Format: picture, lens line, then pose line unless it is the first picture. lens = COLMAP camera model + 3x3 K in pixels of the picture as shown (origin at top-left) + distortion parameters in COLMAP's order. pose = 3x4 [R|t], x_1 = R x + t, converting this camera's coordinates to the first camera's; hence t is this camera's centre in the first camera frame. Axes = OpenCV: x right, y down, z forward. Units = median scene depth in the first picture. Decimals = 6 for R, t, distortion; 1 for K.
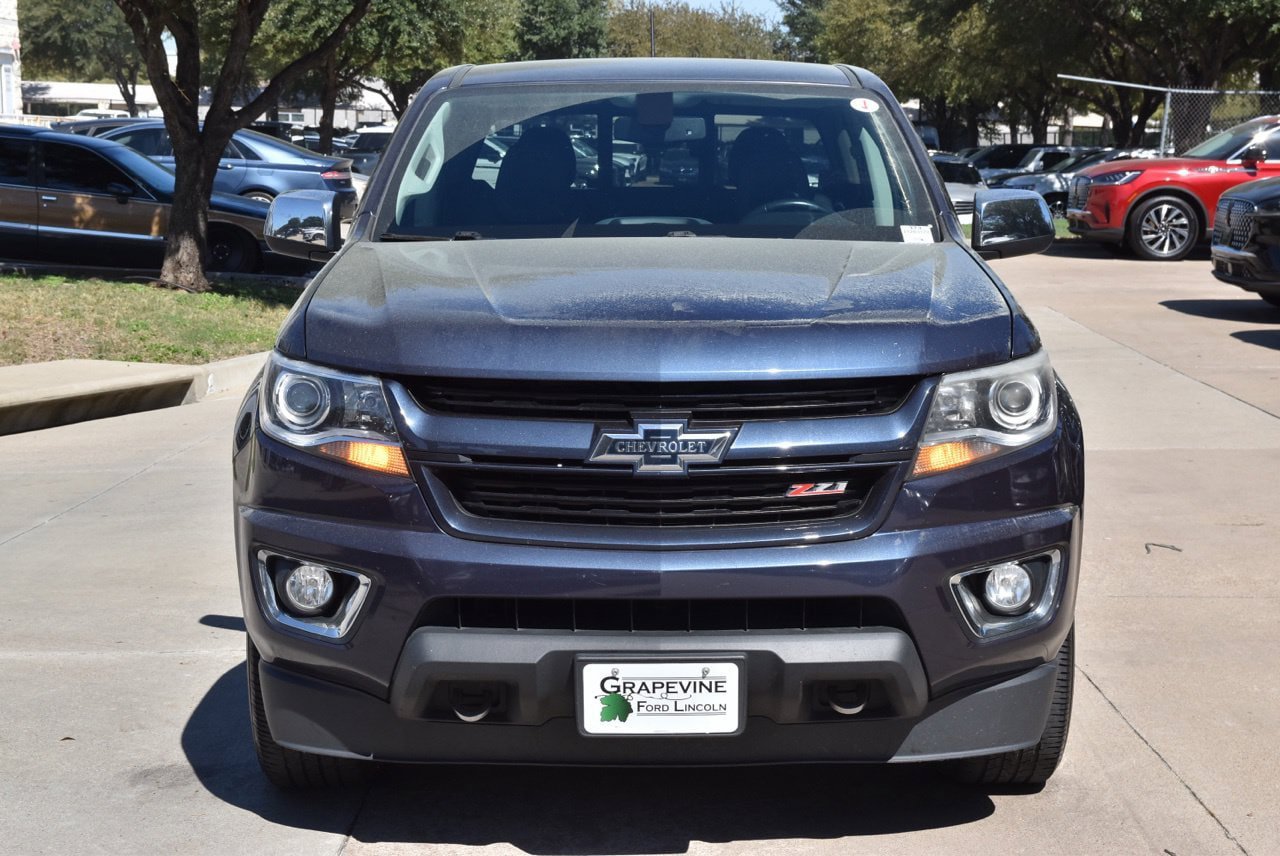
lens RADIAL K [[2218.1, 0, 640.0], [0, 2218.1, 428.0], [0, 0, 1]] dist [0.147965, 0.077222]
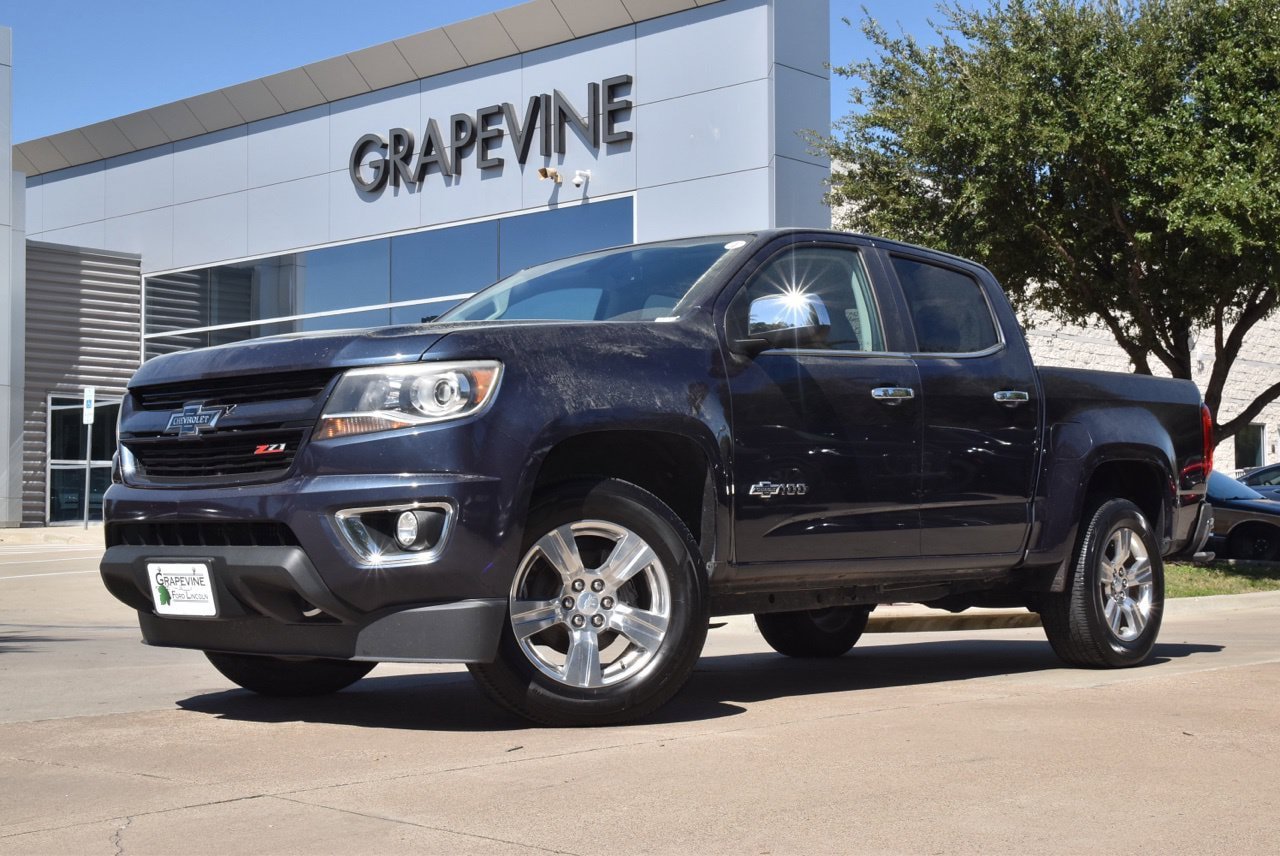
lens RADIAL K [[1720.3, 0, 640.0], [0, 1720.3, 428.0], [0, 0, 1]] dist [0.063835, 0.000764]
pose [[0.740629, -0.040530, -0.670691, 1.011178], [-0.085145, 0.984471, -0.153516, 0.166137], [0.666498, 0.170804, 0.725677, 0.347147]]
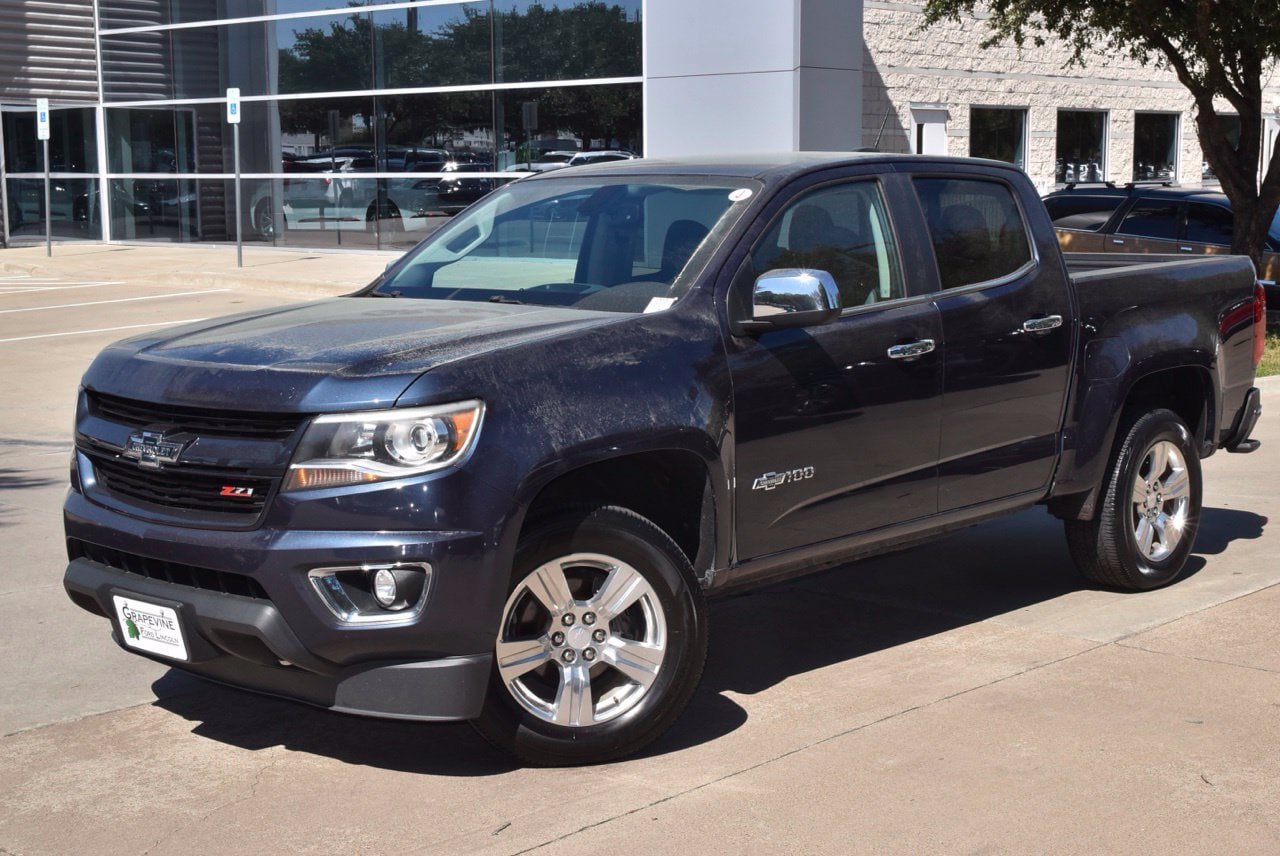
lens RADIAL K [[1869.4, 0, 640.0], [0, 1869.4, 428.0], [0, 0, 1]] dist [0.082566, -0.022836]
pose [[0.735164, 0.081038, -0.673029, 1.025555], [-0.082120, 0.996163, 0.030245, -0.065444], [0.672897, 0.033034, 0.738998, 0.323334]]
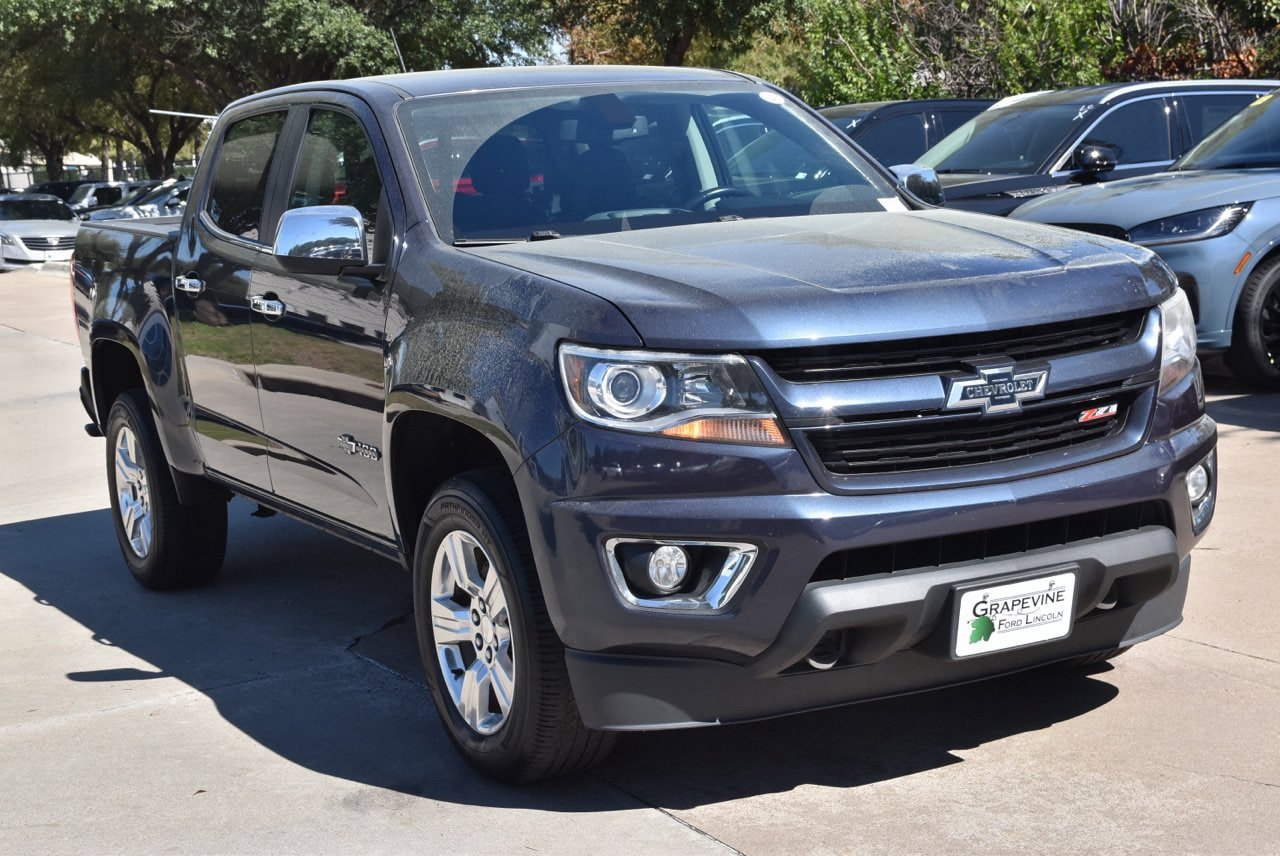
lens RADIAL K [[2112.8, 0, 640.0], [0, 2112.8, 428.0], [0, 0, 1]] dist [0.111185, 0.084066]
pose [[0.886162, -0.114121, 0.449103, -0.620940], [0.118764, 0.992761, 0.017927, -0.012237], [-0.447898, 0.037452, 0.893300, 0.132513]]
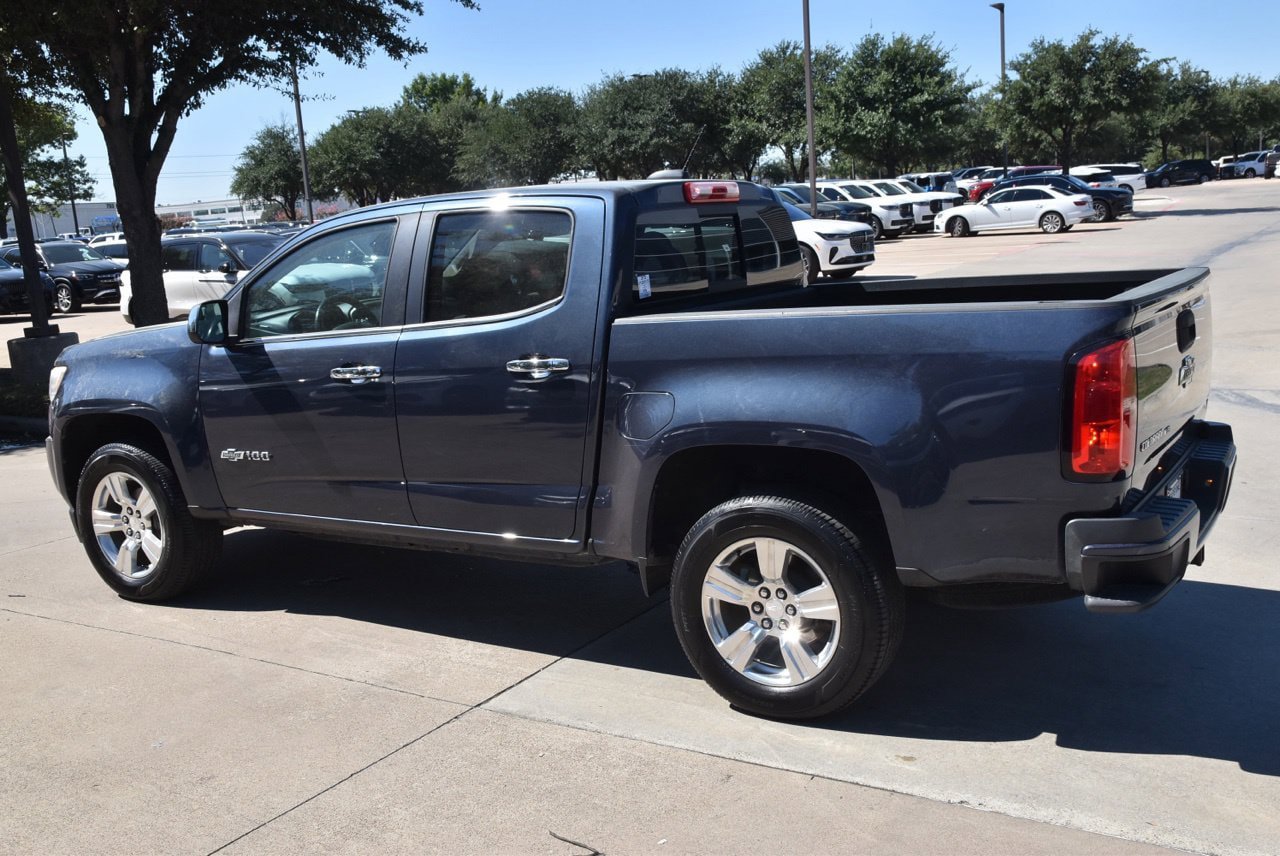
lens RADIAL K [[1252.3, 0, 644.7], [0, 1252.3, 398.1], [0, 0, 1]] dist [-0.045539, 0.156856]
pose [[-0.530561, 0.154336, -0.833478, 0.988901], [-0.048447, 0.976156, 0.211595, -0.320485], [0.846261, 0.152643, -0.510433, 2.293213]]
